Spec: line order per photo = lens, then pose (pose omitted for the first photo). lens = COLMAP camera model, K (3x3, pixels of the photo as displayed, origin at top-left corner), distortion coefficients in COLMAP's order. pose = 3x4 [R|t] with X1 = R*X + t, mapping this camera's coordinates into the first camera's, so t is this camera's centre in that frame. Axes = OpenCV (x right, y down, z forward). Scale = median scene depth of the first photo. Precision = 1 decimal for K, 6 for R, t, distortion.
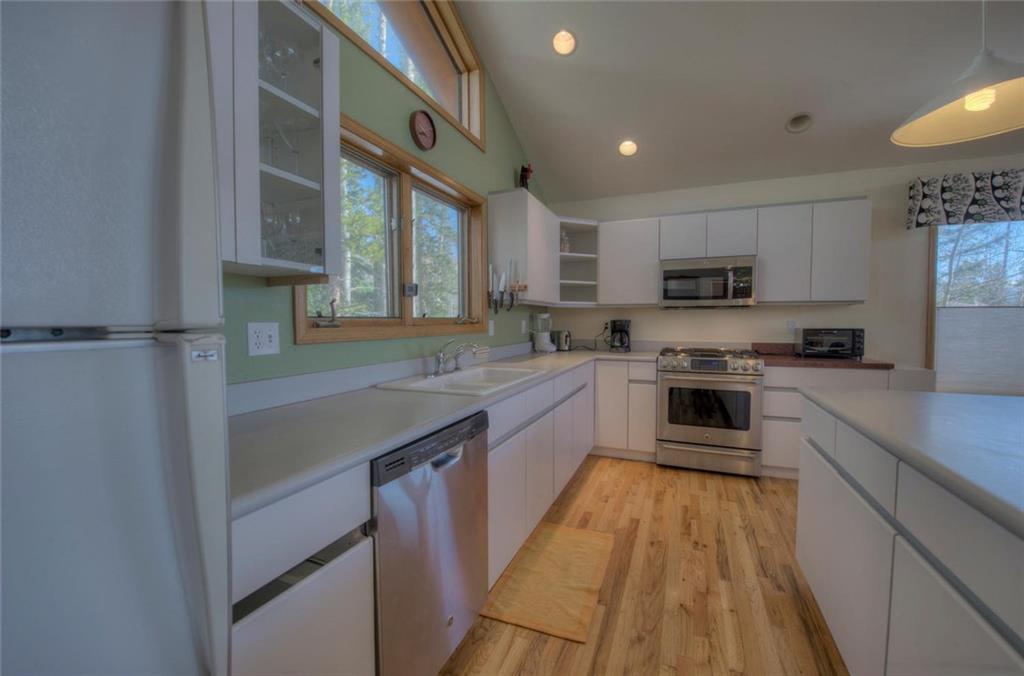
lens RADIAL K [[391.2, 0, 529.7], [0, 391.2, 341.0], [0, 0, 1]] dist [-0.029513, -0.000038]
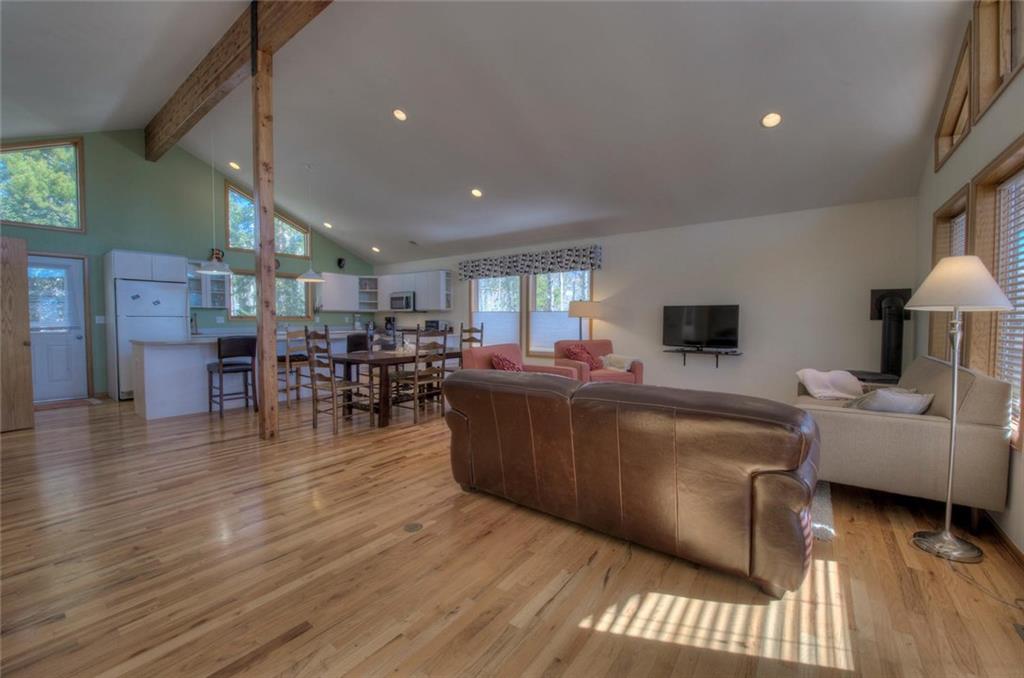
lens RADIAL K [[412.3, 0, 518.3], [0, 412.3, 338.9], [0, 0, 1]] dist [-0.010317, -0.002408]
pose [[0.969219, 0.014312, -0.245782, 1.927525], [-0.013654, 0.999897, 0.004383, 0.068227], [0.245819, -0.000892, 0.969315, -1.465818]]
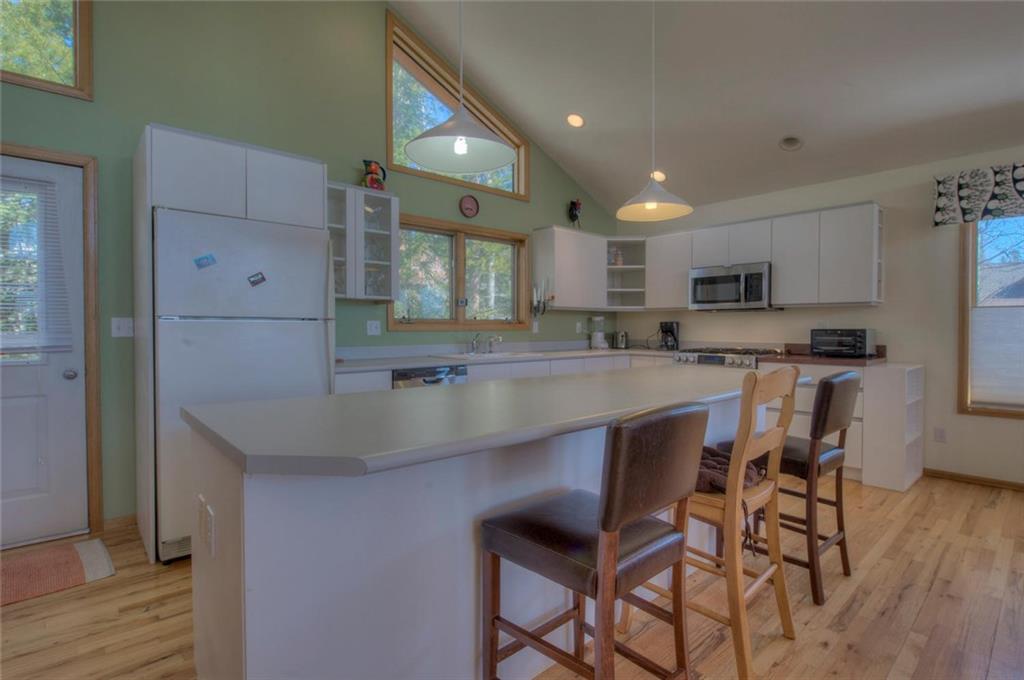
lens RADIAL K [[511.5, 0, 518.7], [0, 511.5, 336.6], [0, 0, 1]] dist [-0.005473, -0.002543]
pose [[0.903435, 0.009490, -0.428620, 0.567642], [-0.020378, 0.999576, -0.020821, 0.033615], [0.428241, 0.027545, 0.903245, -0.602711]]
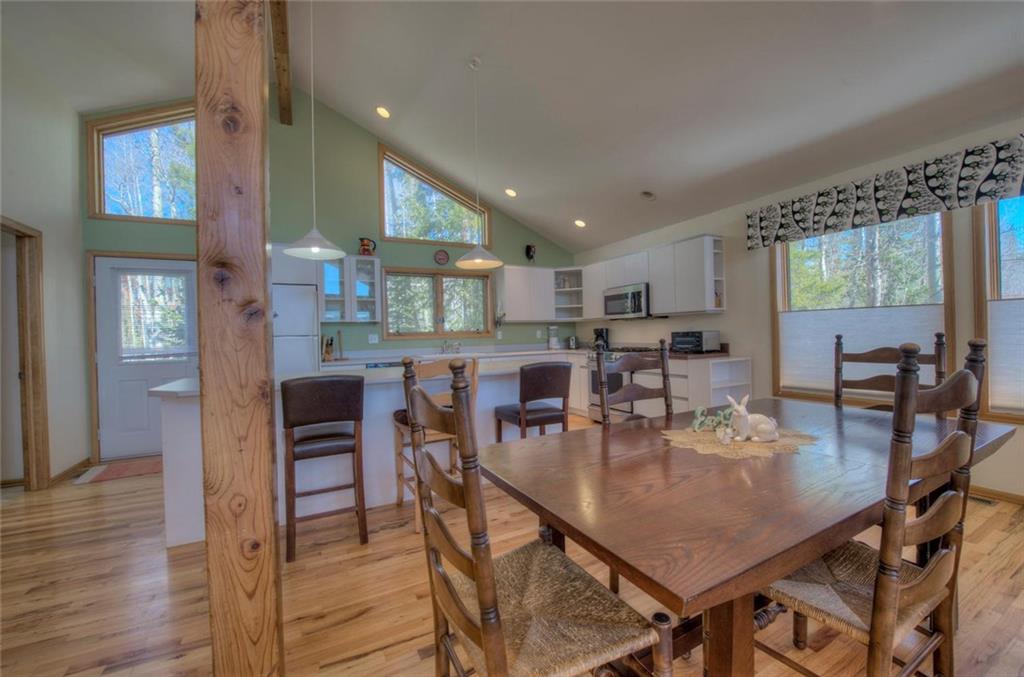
lens RADIAL K [[412.3, 0, 512.4], [0, 412.3, 335.8], [0, 0, 1]] dist [-0.010317, -0.002408]
pose [[0.763050, -0.016618, -0.646126, 1.205147], [-0.003207, 0.999560, -0.029496, 0.027731], [0.646331, 0.024579, 0.762661, -0.517422]]
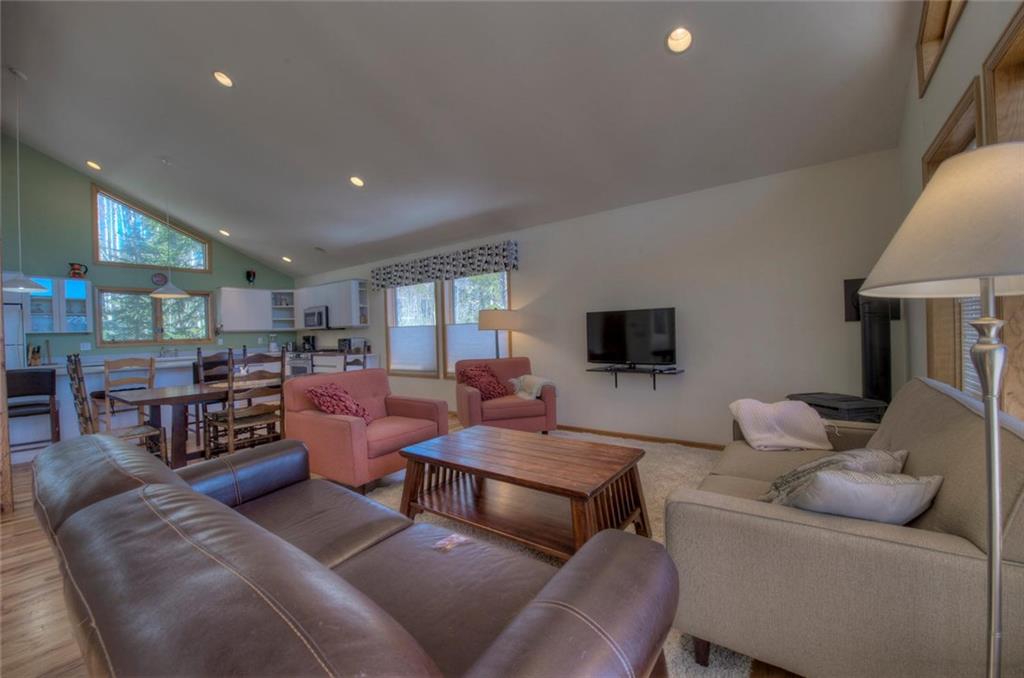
lens RADIAL K [[412.3, 0, 515.6], [0, 412.3, 338.1], [0, 0, 1]] dist [-0.010317, -0.002408]
pose [[0.967491, -0.025223, -0.251645, 2.217825], [0.018746, 0.999429, -0.028104, 0.047054], [0.252210, 0.022473, 0.967411, -0.993827]]
